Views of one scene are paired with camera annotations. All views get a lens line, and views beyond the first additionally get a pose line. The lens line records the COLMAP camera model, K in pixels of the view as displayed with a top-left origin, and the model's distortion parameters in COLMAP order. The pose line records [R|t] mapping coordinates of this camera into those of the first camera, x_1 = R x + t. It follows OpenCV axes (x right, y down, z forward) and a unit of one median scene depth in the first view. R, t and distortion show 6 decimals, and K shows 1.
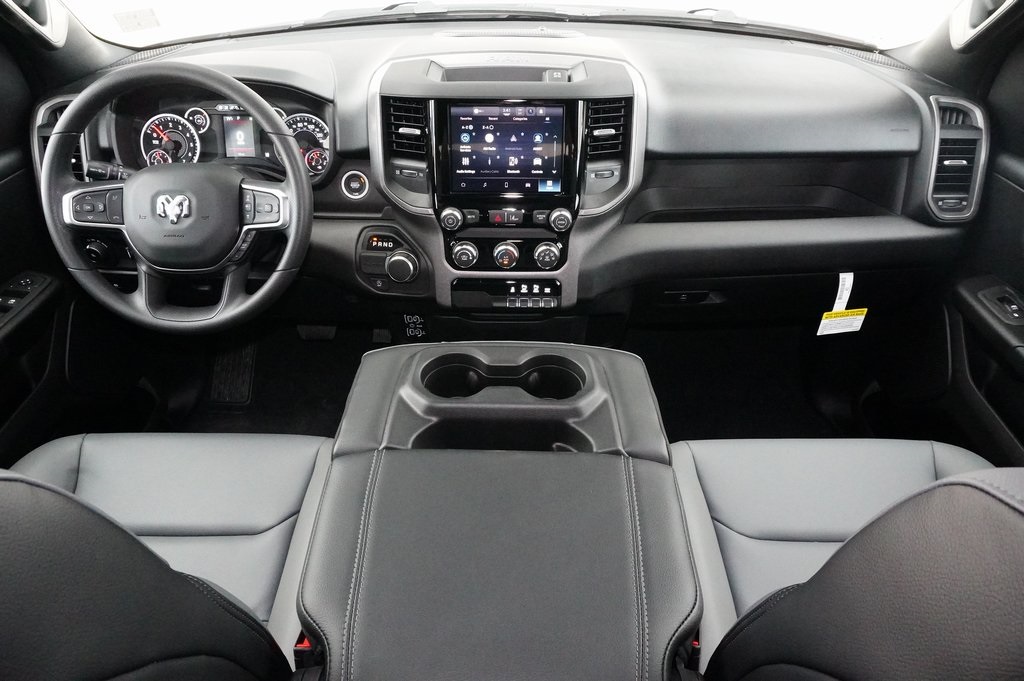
lens RADIAL K [[676.7, 0, 511.6], [0, 676.7, 338.1], [0, 0, 1]] dist [-0.036177, 0.003057]
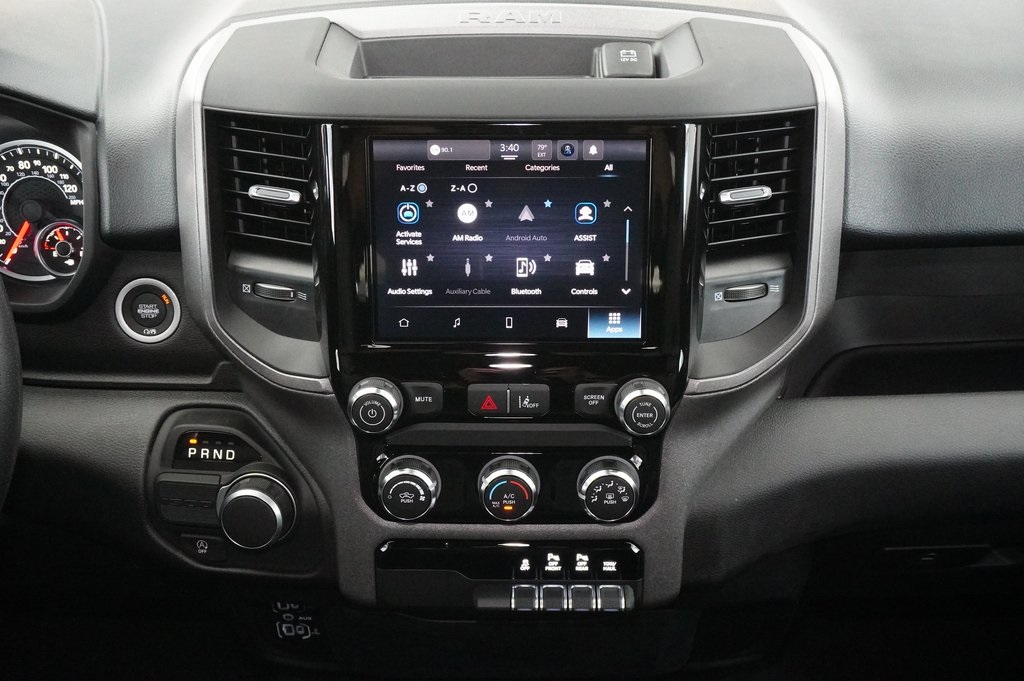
lens RADIAL K [[1256.2, 0, 506.1], [0, 1256.2, 341.8], [0, 0, 1]] dist [0.031993, 0.000000]
pose [[0.999960, -0.004072, -0.008020, -0.003332], [0.003259, 0.995095, -0.098870, -0.136867], [0.008383, 0.098840, 0.995068, 0.236564]]
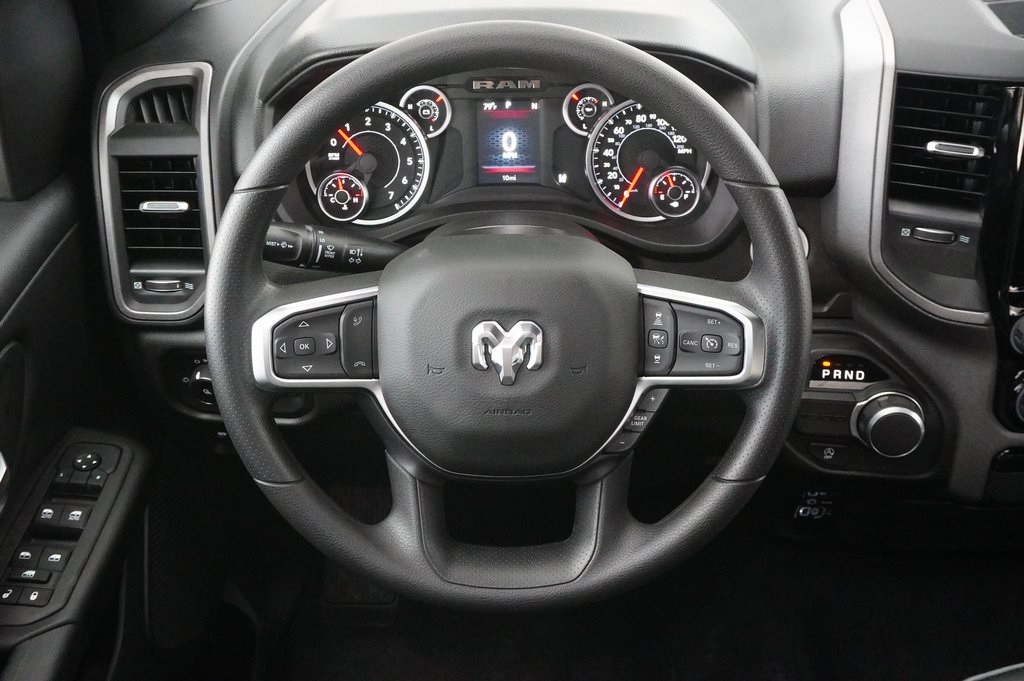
lens RADIAL K [[1055.2, 0, 510.4], [0, 1055.2, 344.2], [0, 0, 1]] dist [-0.015916, 0.000000]
pose [[0.999721, -0.015451, -0.017881, -0.433854], [0.015735, 0.999751, 0.015853, -0.184798], [0.017632, -0.016130, 0.999714, 0.264433]]
